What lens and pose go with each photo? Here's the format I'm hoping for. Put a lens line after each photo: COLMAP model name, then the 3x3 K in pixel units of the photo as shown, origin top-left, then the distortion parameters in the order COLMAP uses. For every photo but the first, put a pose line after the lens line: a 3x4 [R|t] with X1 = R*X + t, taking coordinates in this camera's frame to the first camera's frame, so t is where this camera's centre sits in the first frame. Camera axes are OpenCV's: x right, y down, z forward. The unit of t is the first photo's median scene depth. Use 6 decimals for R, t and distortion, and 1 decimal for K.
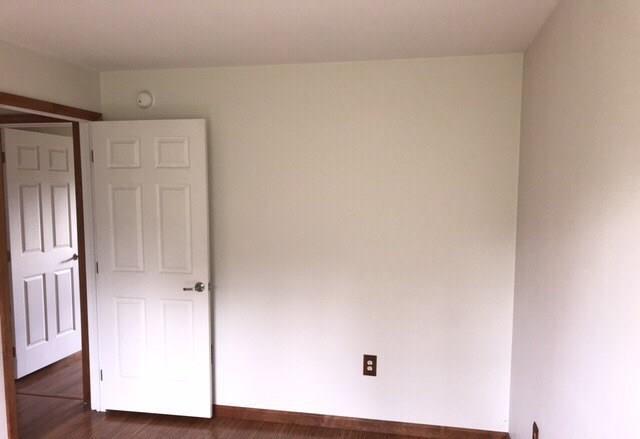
lens RADIAL K [[514.9, 0, 320.3], [0, 514.9, 232.5], [0, 0, 1]] dist [0.004817, -0.008597]
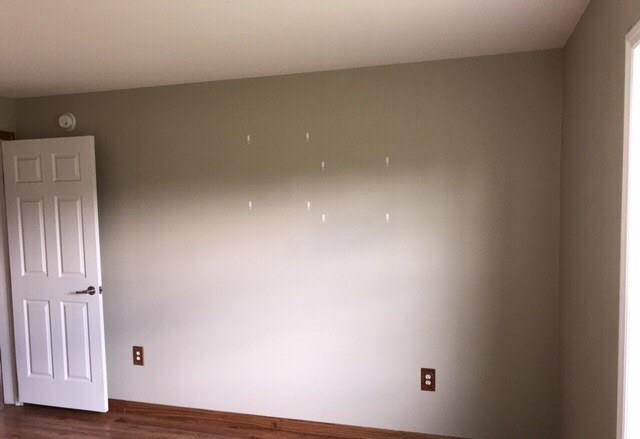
lens RADIAL K [[524.5, 0, 319.9], [0, 524.5, 229.9], [0, 0, 1]] dist [-0.004972, -0.006641]
pose [[0.996738, -0.018631, -0.078528, 0.320432], [0.017350, 0.999706, -0.016966, 0.005995], [0.078821, 0.015548, 0.996768, -0.060094]]
